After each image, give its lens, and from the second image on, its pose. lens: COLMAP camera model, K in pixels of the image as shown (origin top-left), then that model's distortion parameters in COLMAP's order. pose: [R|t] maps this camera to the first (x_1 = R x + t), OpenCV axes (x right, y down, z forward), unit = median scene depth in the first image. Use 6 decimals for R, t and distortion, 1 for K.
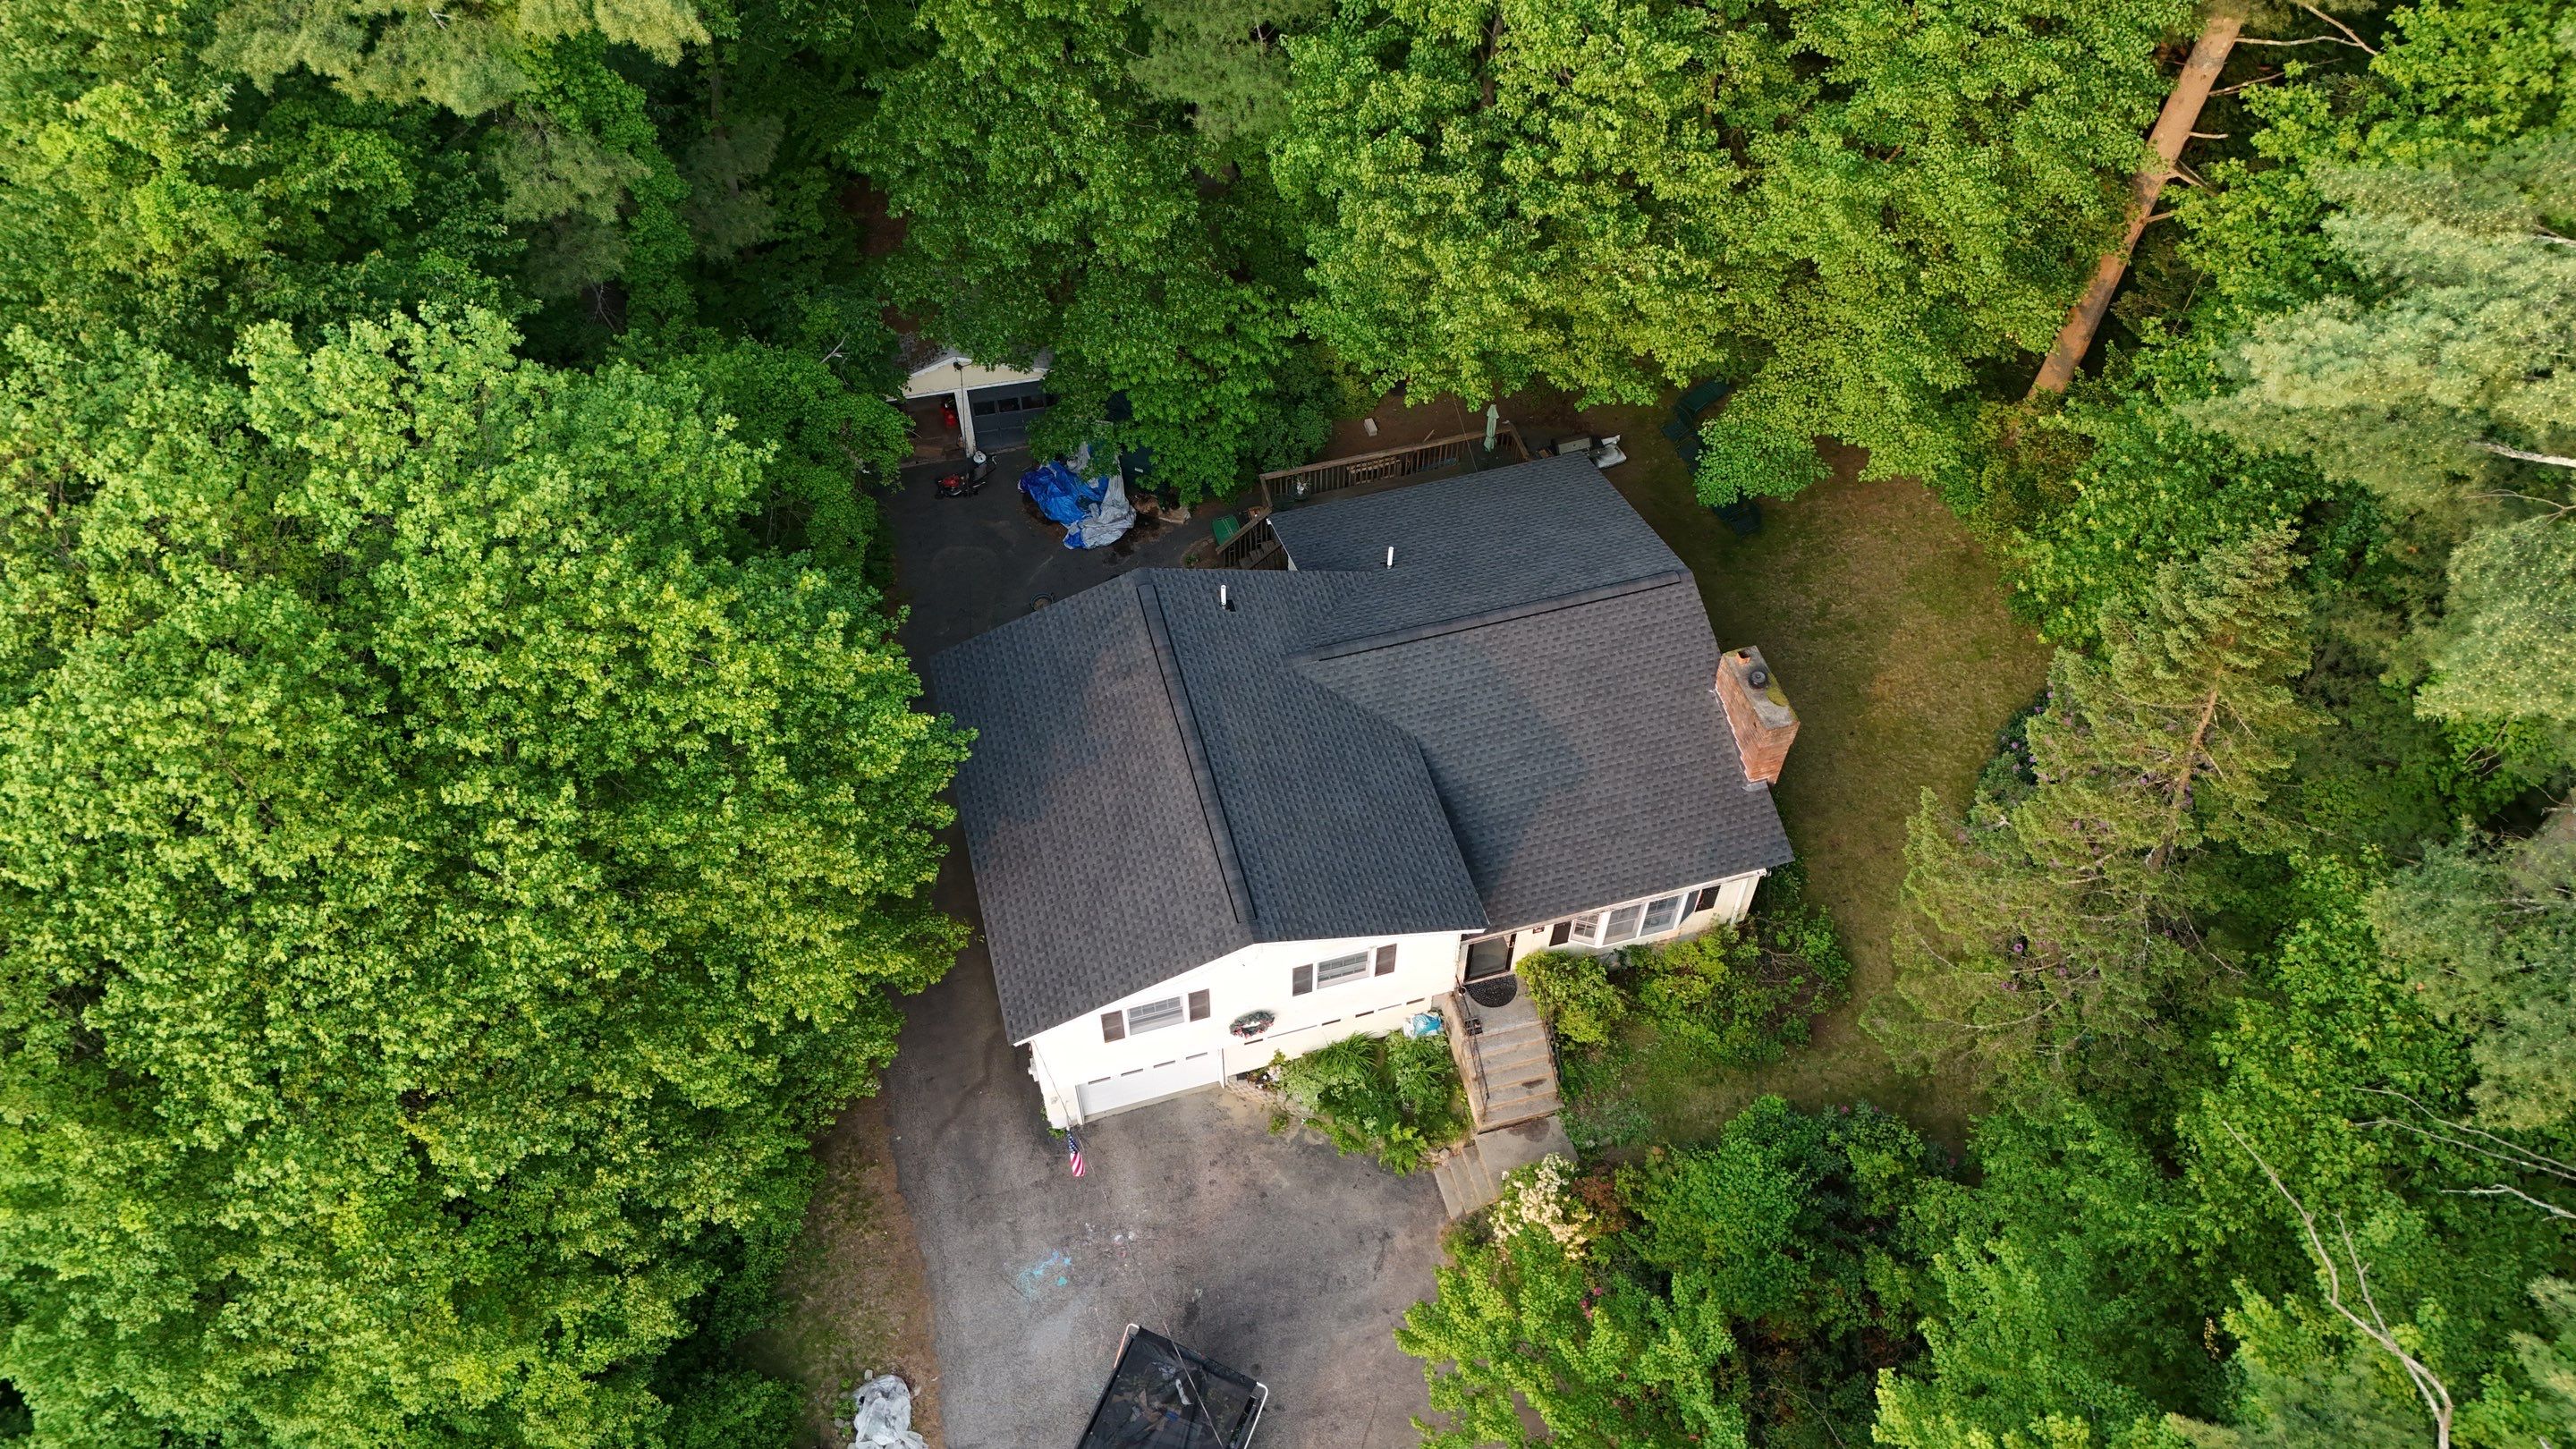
lens RADIAL K [[1876.4, 0, 1288.0], [0, 1876.4, 724.5], [0, 0, 1]] dist [0.106442, -0.121998]
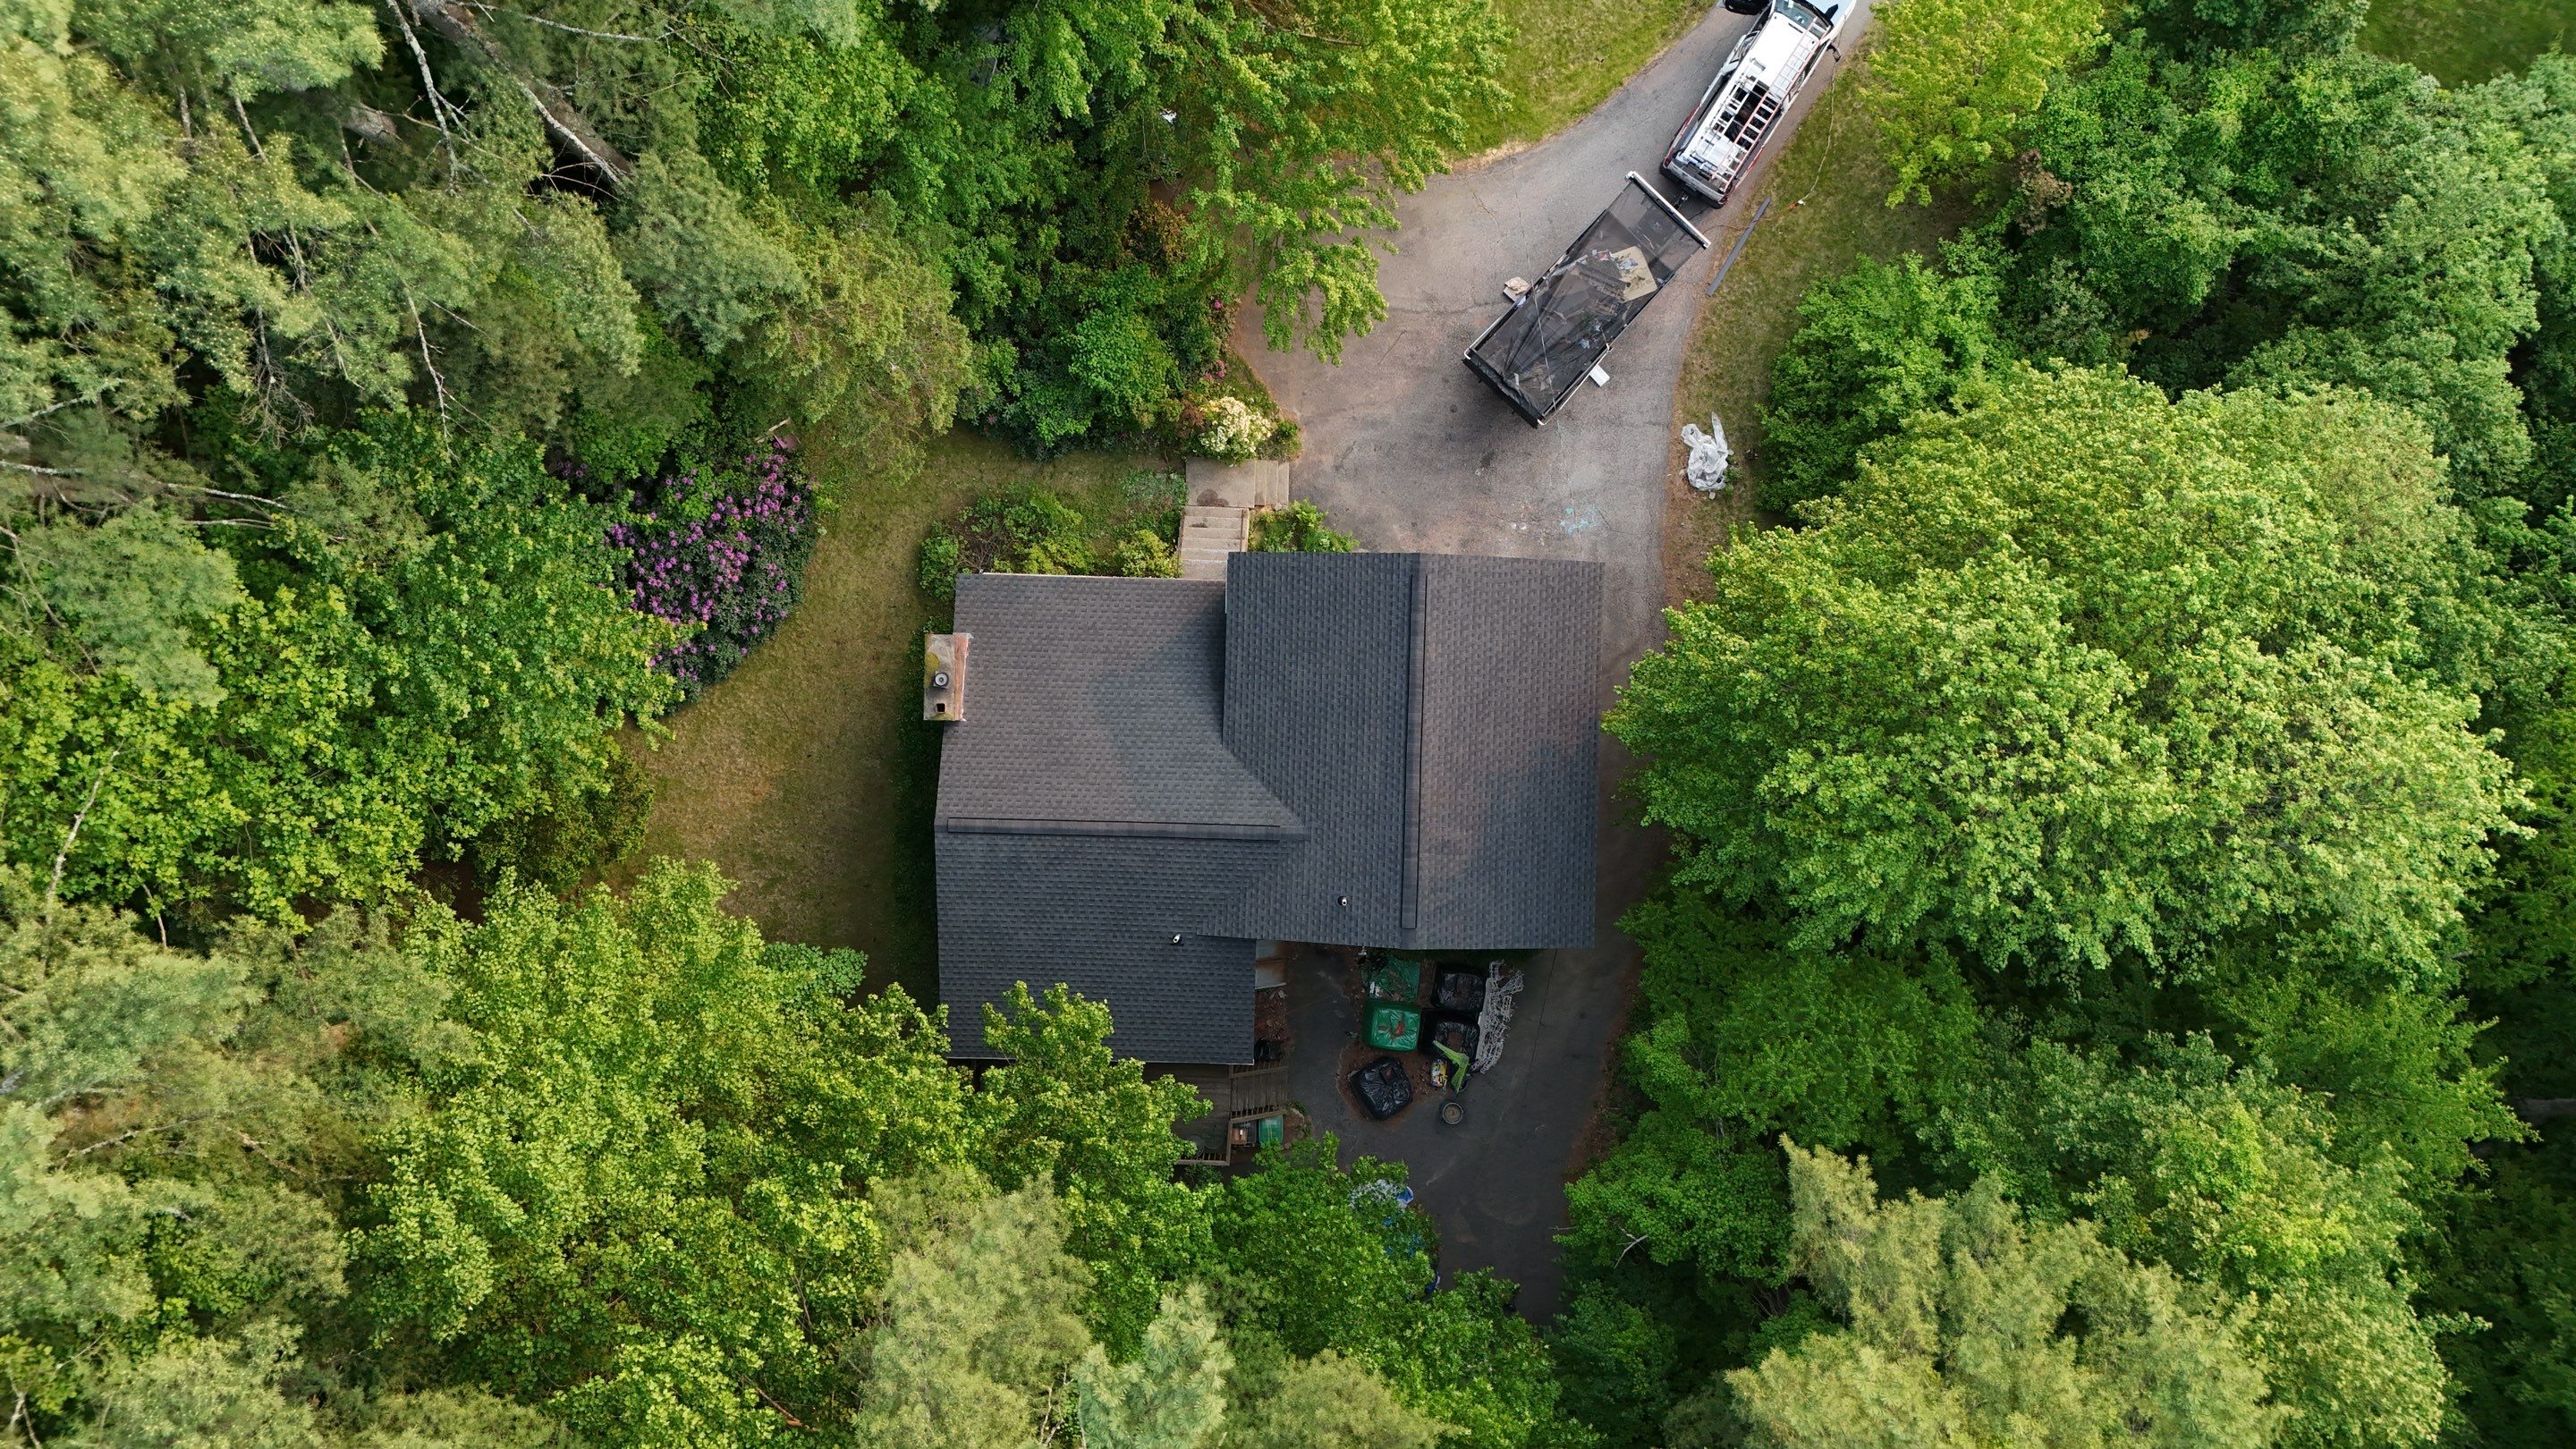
lens RADIAL K [[1871.8, 0, 1288.0], [0, 1871.8, 724.5], [0, 0, 1]] dist [0.172295, -0.388773]
pose [[-0.955446, -0.295167, 0.000160, 0.030758], [0.235280, -0.761266, 0.604249, -0.696626], [-0.178233, 0.577364, 0.796796, 0.030160]]
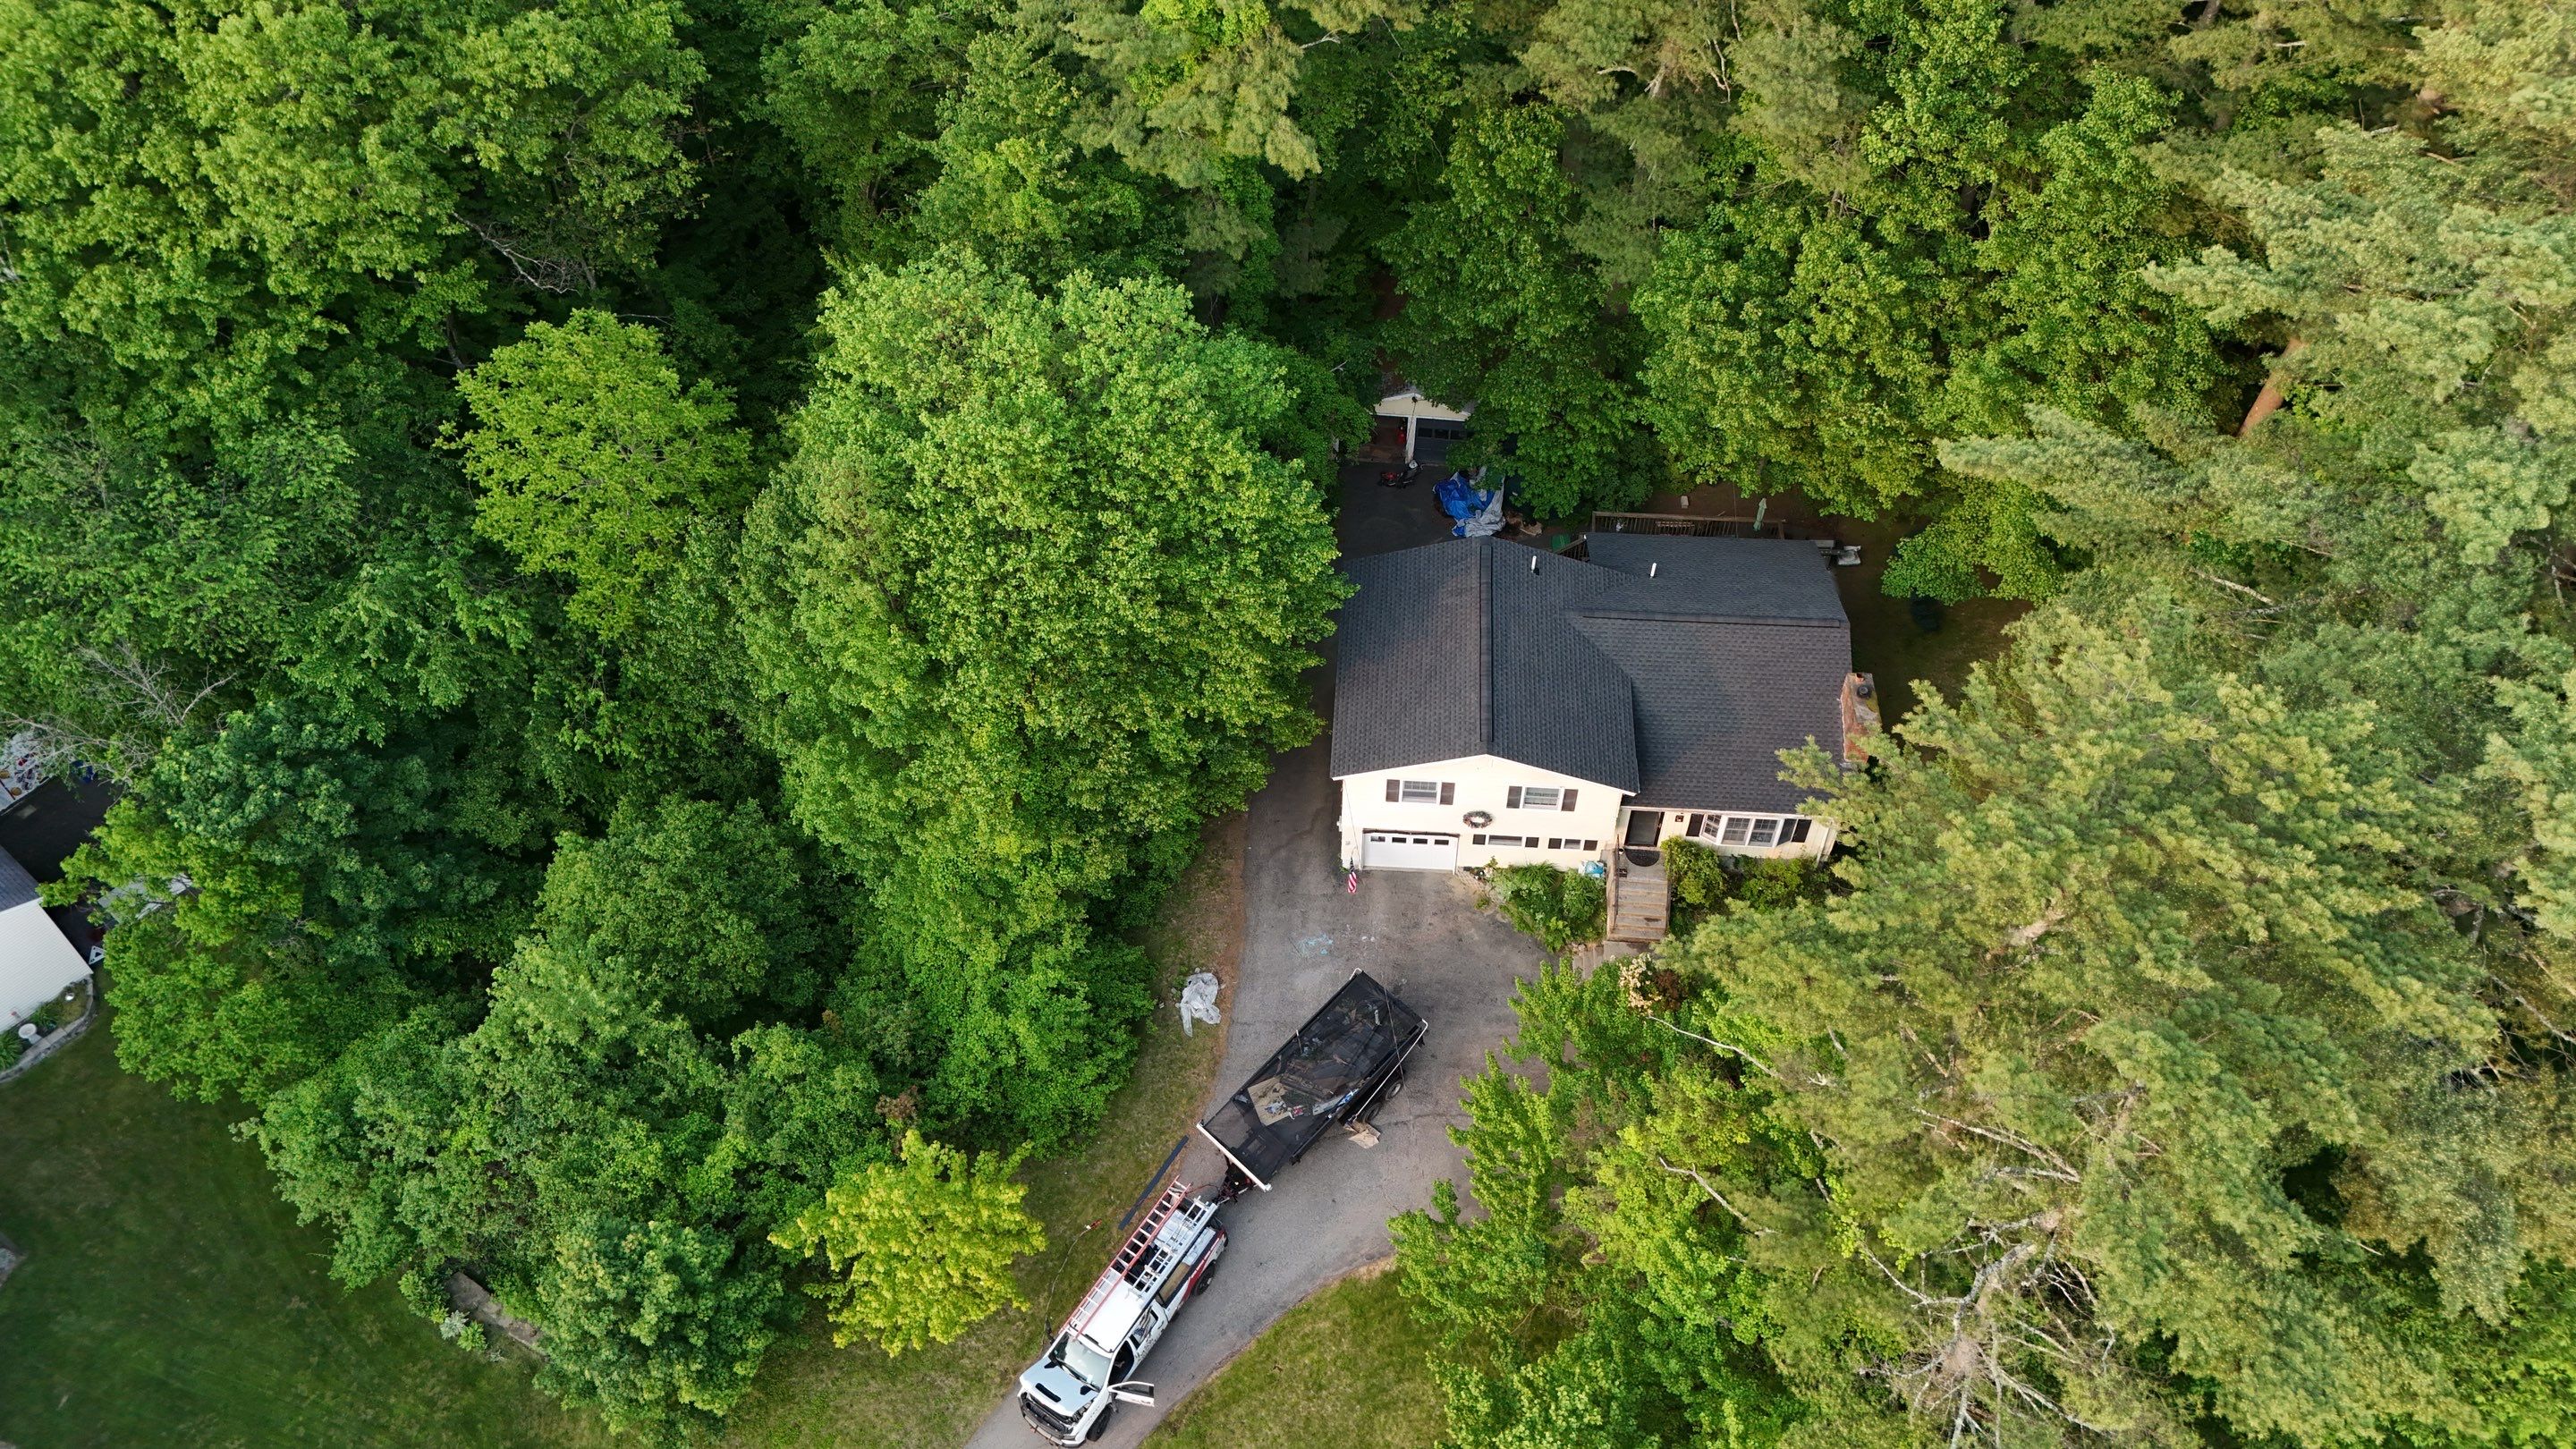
lens RADIAL K [[1876.4, 0, 1288.0], [0, 1876.4, 724.5], [0, 0, 1]] dist [0.106442, -0.121998]
pose [[0.944425, 0.247254, -0.216625, 0.145426], [-0.261008, 0.964631, -0.036898, 0.173310], [0.199841, 0.091388, 0.975557, -0.555351]]
